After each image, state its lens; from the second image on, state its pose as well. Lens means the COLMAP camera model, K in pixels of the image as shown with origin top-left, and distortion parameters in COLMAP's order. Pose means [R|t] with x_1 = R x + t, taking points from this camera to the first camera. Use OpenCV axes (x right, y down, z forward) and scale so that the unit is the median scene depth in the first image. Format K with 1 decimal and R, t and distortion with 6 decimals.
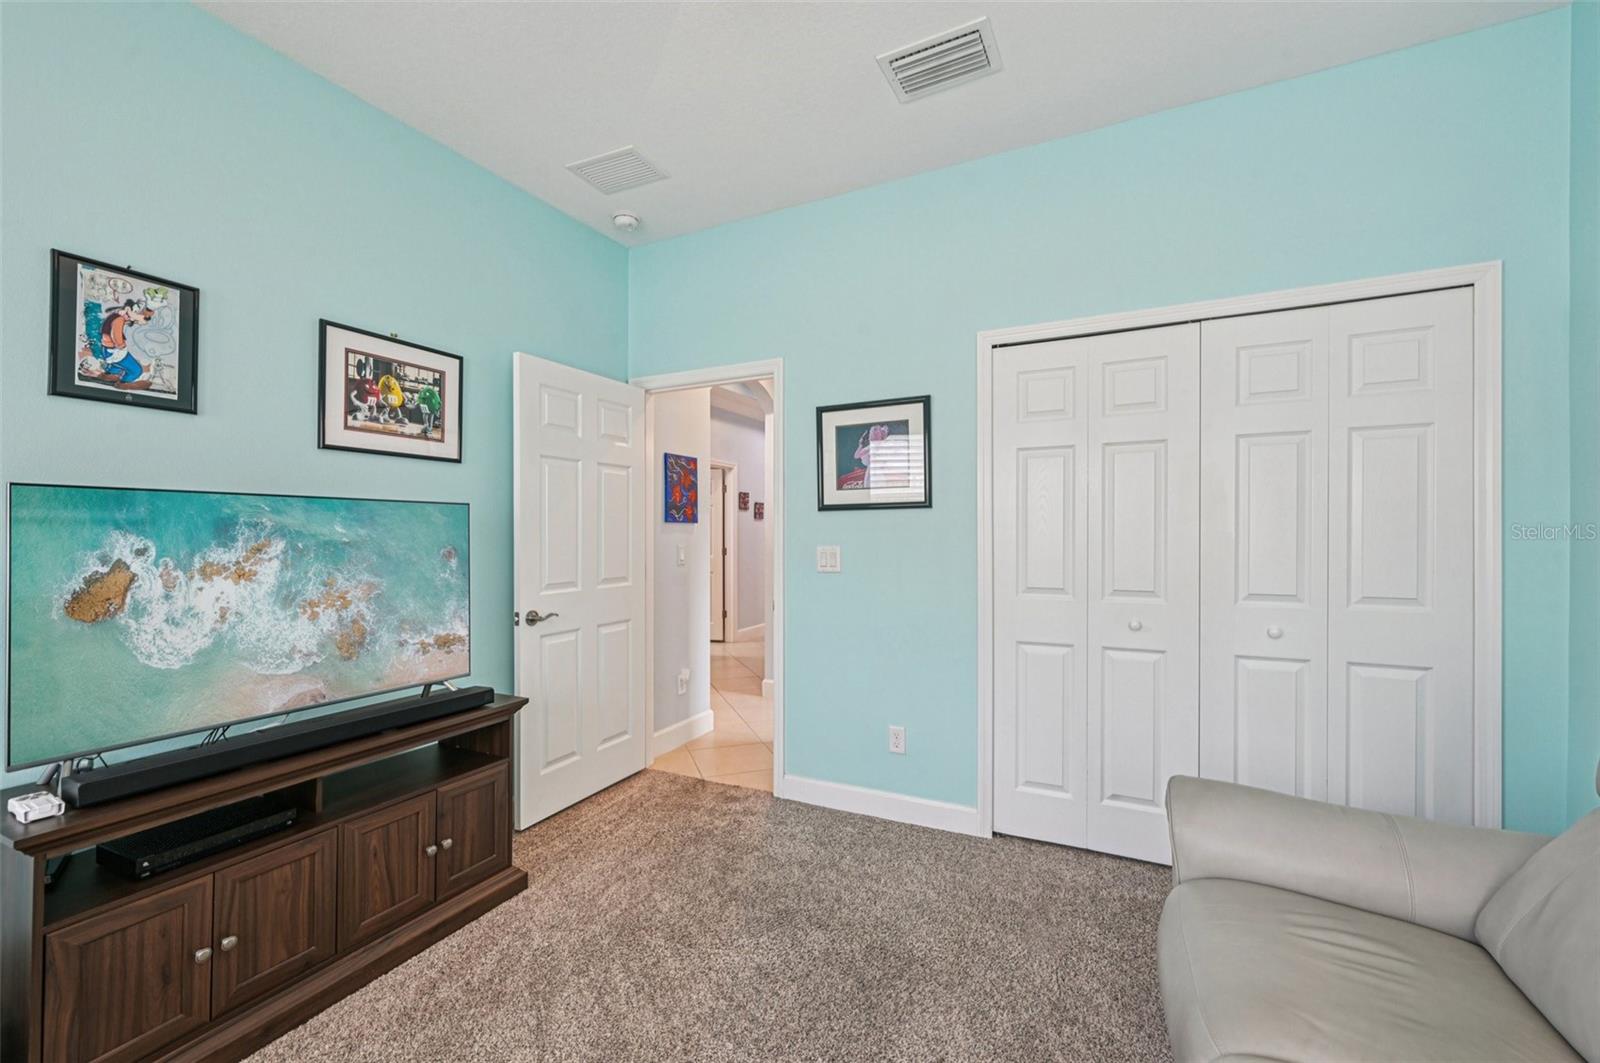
lens RADIAL K [[662.1, 0, 799.3], [0, 662.1, 536.9], [0, 0, 1]] dist [-0.000282, -0.000030]
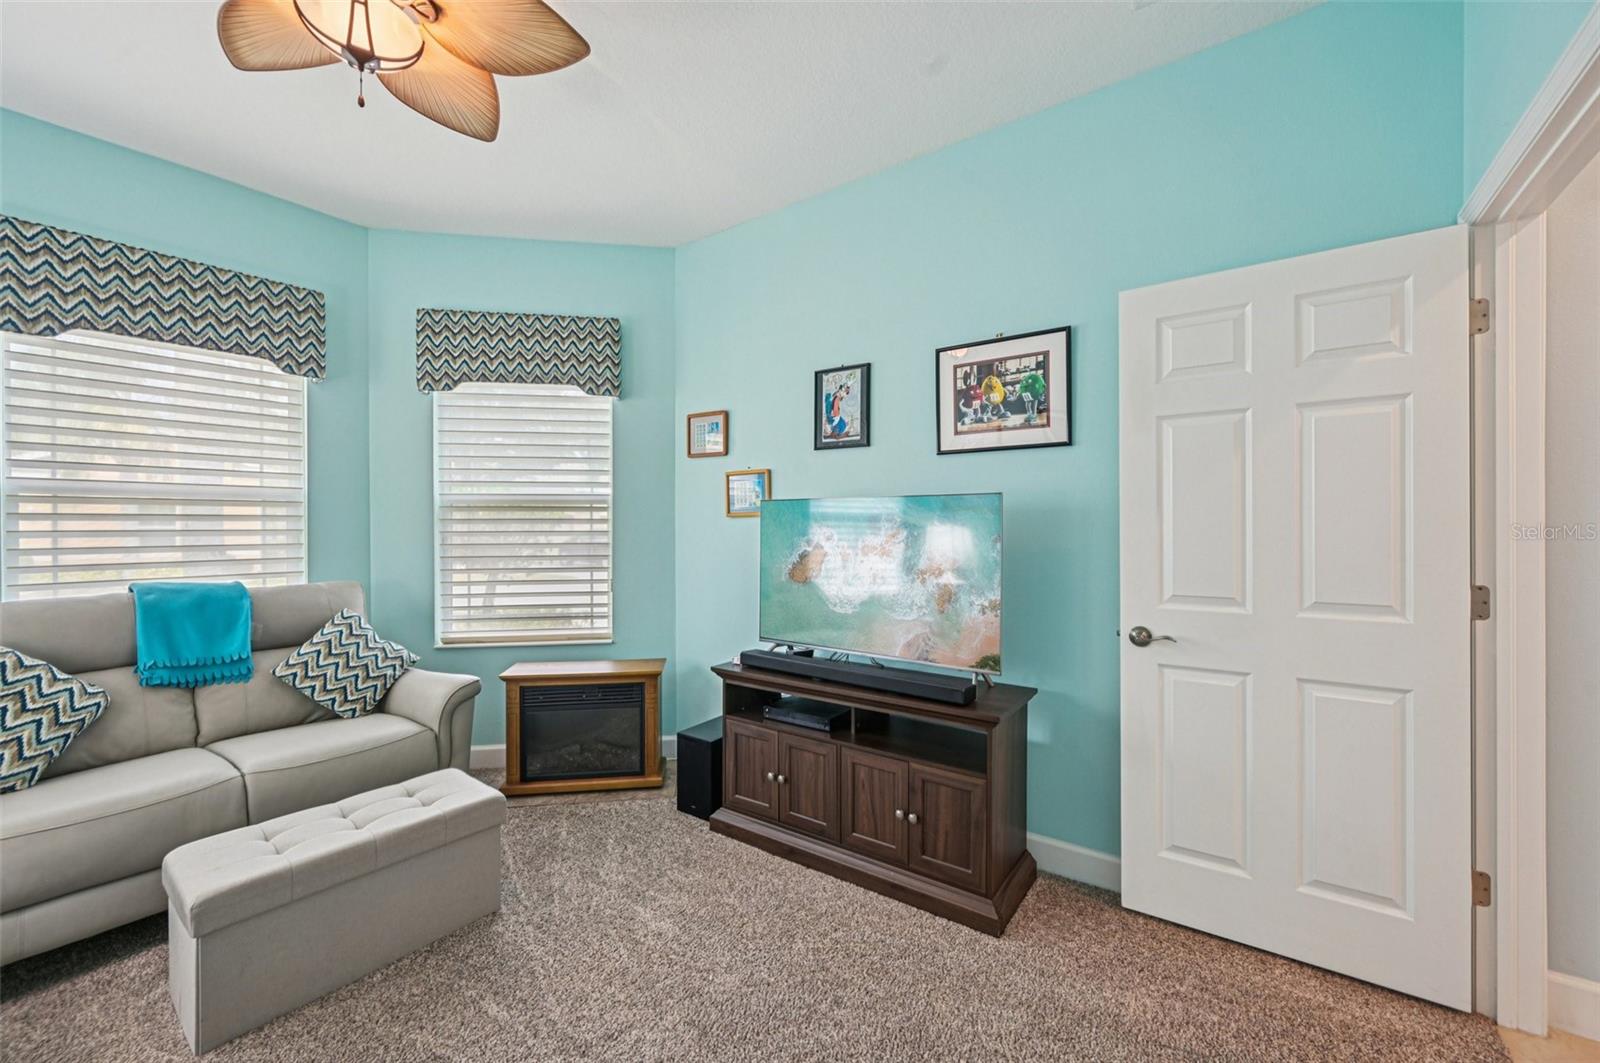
lens RADIAL K [[640.5, 0, 804.6], [0, 640.5, 523.7], [0, 0, 1]] dist [0.000597, 0.000053]
pose [[-0.168124, -0.000288, -0.985766, 0.447218], [-0.001536, 0.999999, -0.000030, -0.006178], [0.985765, 0.001509, -0.168124, 0.885665]]
